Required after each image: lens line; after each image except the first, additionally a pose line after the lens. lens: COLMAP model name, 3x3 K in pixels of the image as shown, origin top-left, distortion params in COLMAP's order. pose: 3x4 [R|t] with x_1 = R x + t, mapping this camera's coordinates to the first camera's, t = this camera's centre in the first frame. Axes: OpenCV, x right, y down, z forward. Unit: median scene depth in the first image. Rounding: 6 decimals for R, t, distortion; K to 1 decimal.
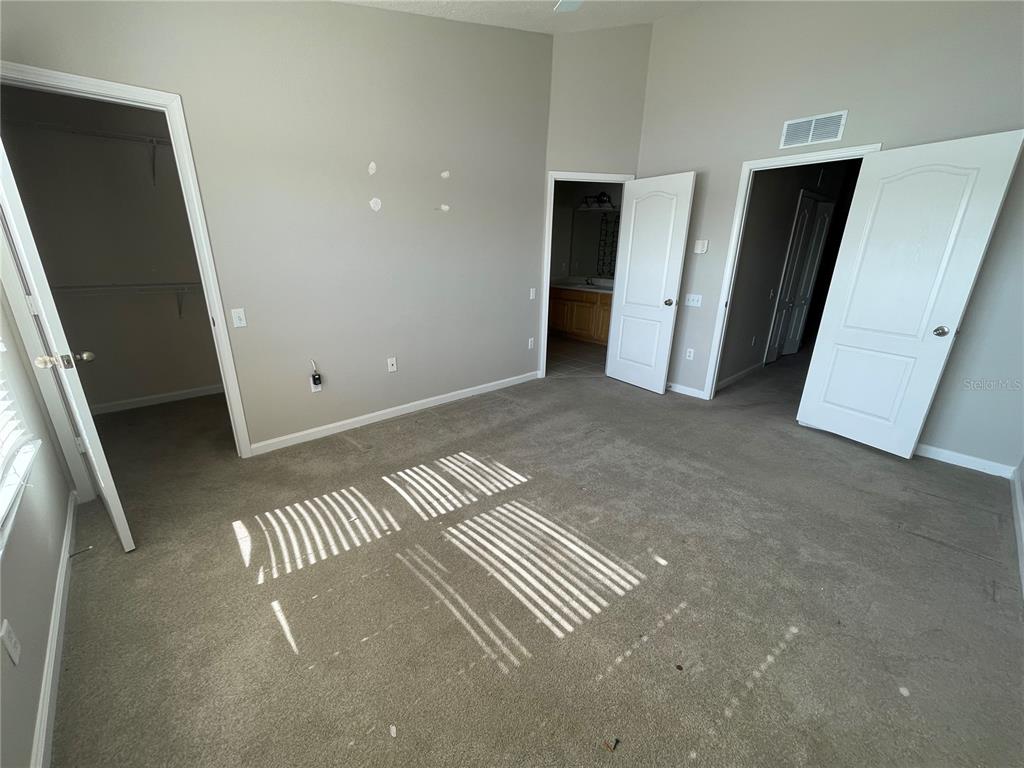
lens RADIAL K [[411.0, 0, 507.7], [0, 411.0, 381.2], [0, 0, 1]] dist [0.000305, 0.000227]
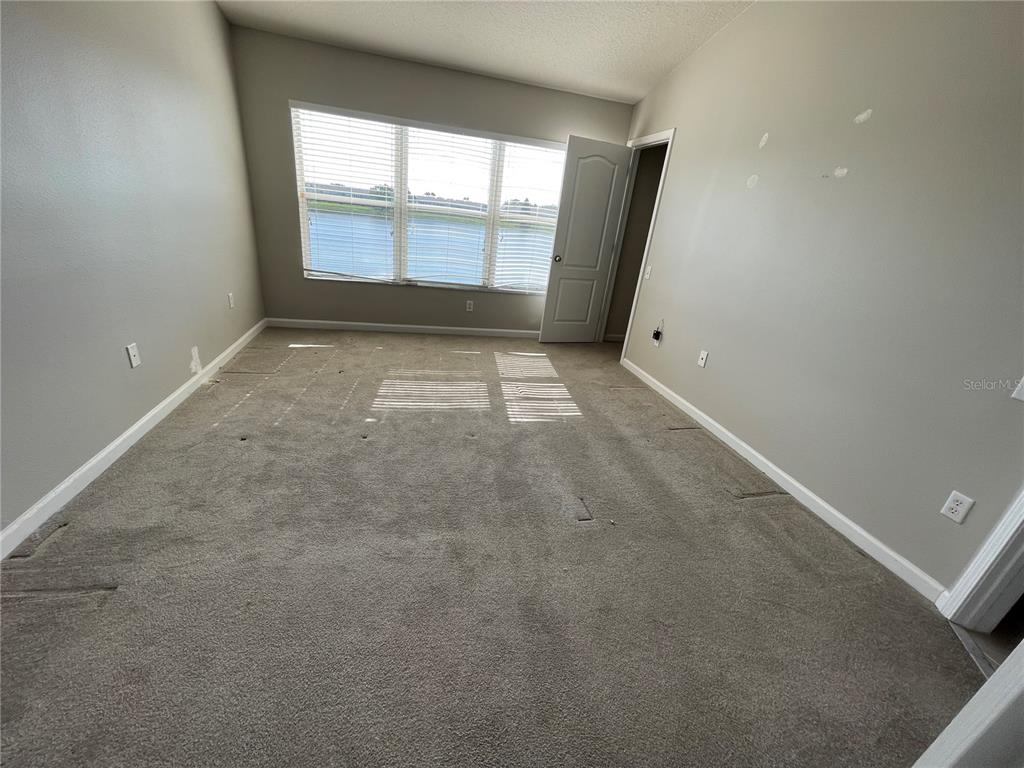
lens RADIAL K [[411.0, 0, 512.8], [0, 411.0, 381.0], [0, 0, 1]] dist [0.000305, 0.000227]
pose [[-0.476381, 0.264755, -0.838431, 0.706664], [-0.381708, 0.796761, 0.468476, -0.269936], [0.792060, 0.543209, -0.278503, 0.952814]]
